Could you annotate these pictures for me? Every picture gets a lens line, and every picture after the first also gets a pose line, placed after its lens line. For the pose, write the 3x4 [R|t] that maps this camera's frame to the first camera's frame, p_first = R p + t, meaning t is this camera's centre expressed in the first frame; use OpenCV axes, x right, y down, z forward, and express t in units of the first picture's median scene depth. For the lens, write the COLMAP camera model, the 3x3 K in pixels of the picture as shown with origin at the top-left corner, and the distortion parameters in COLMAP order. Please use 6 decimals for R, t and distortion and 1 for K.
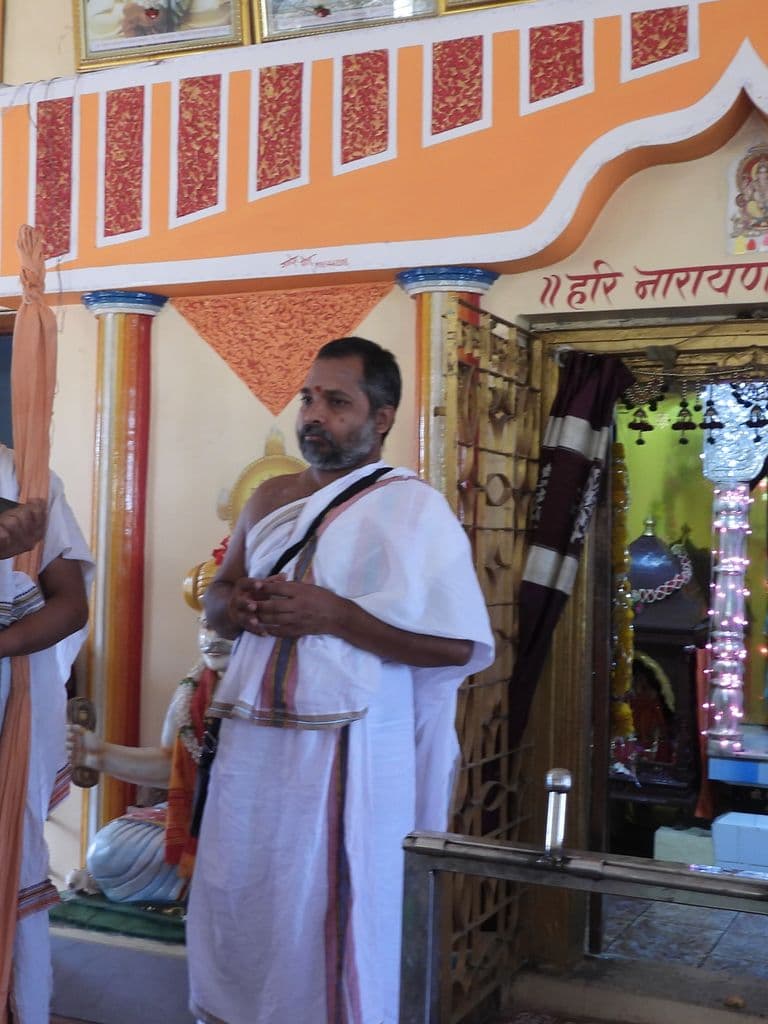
lens RADIAL K [[1292.8, 0, 384.0], [0, 1292.8, 512.0], [0, 0, 1]] dist [-0.018302, 0.009508]
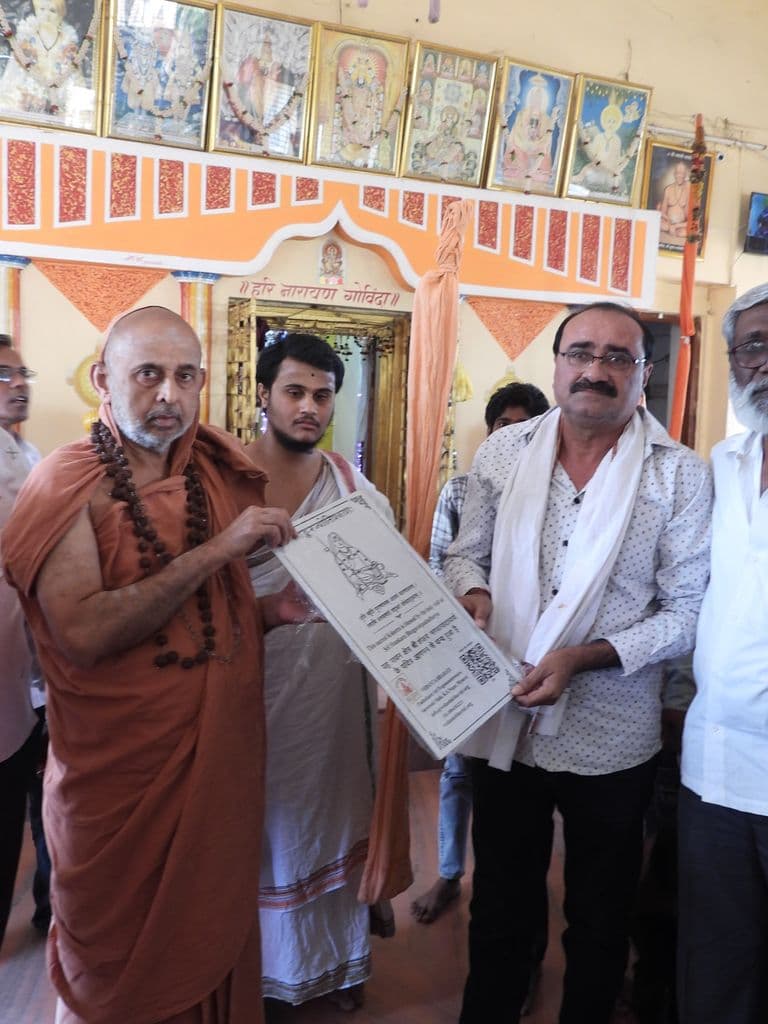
lens RADIAL K [[977.5, 0, 384.0], [0, 977.5, 512.0], [0, 0, 1]] dist [-0.007382, -0.011818]
pose [[0.683115, -0.077323, 0.726206, -0.930198], [-0.041267, 0.988704, 0.144090, -0.038590], [-0.729144, -0.128398, 0.672207, -0.355068]]
